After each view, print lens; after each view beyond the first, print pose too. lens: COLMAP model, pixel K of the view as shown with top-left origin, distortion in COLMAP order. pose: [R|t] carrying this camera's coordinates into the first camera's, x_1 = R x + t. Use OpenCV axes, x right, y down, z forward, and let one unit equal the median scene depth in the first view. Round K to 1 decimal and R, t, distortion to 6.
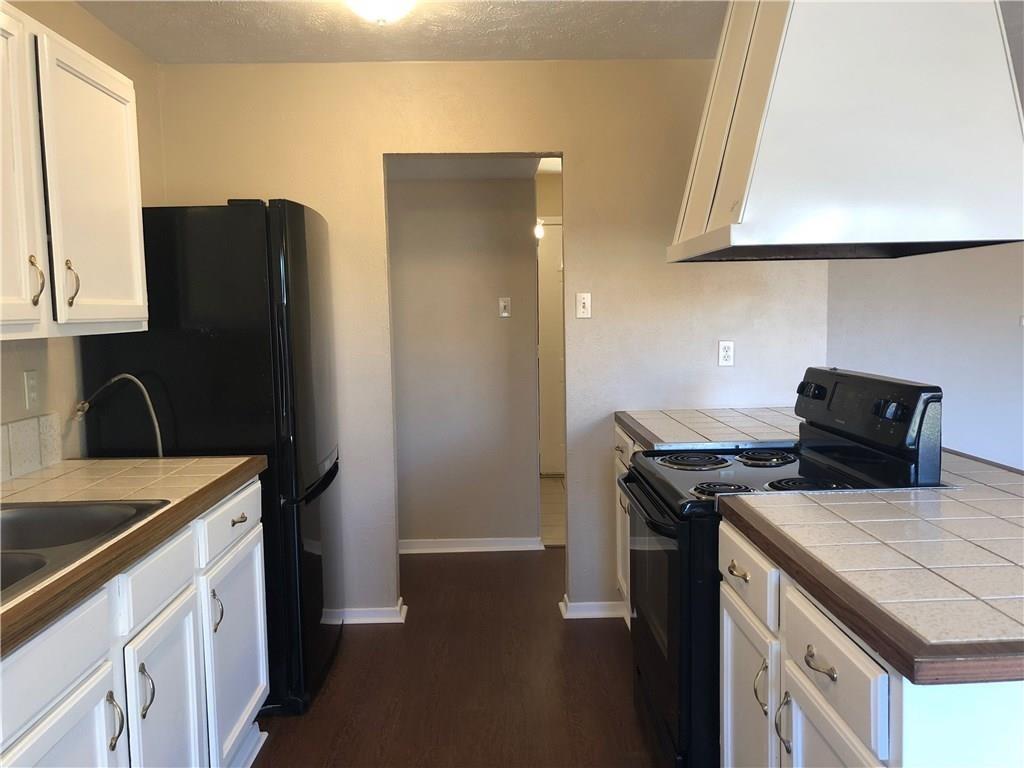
lens RADIAL K [[840.0, 0, 514.8], [0, 840.0, 381.4], [0, 0, 1]] dist [0.003608, -0.000937]
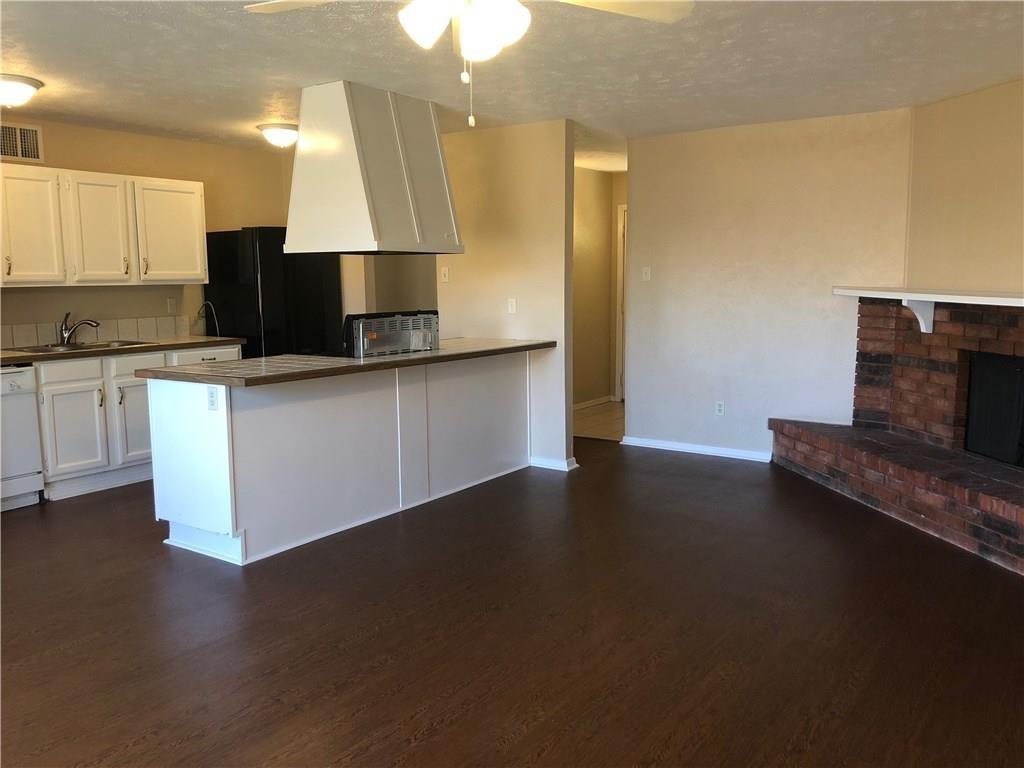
lens RADIAL K [[840.0, 0, 517.2], [0, 840.0, 385.4], [0, 0, 1]] dist [0.003608, -0.000937]
pose [[0.809702, 0.090139, -0.579878, 1.799597], [-0.058452, 0.995607, 0.073144, 0.003737], [0.583923, -0.025330, 0.811414, -0.493601]]
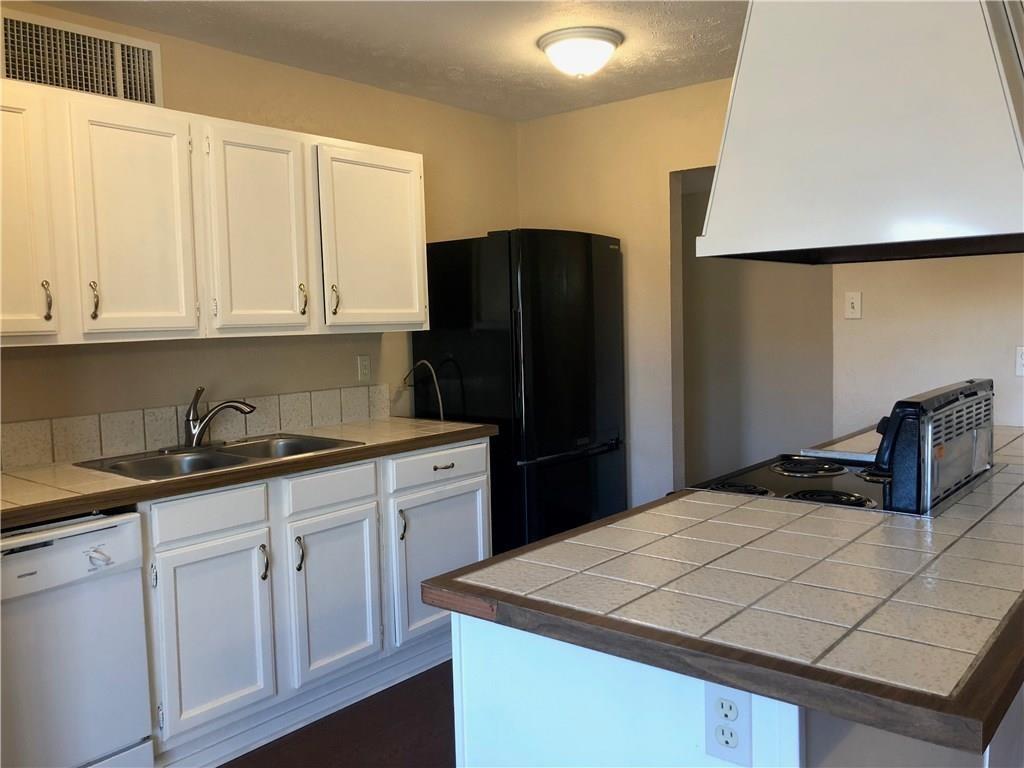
lens RADIAL K [[840.0, 0, 507.1], [0, 840.0, 380.4], [0, 0, 1]] dist [0.003608, -0.000937]
pose [[0.747596, 0.049846, -0.662281, 0.619059], [-0.045665, 0.998678, 0.023617, -0.014768], [0.662582, 0.012587, 0.748883, 0.029993]]
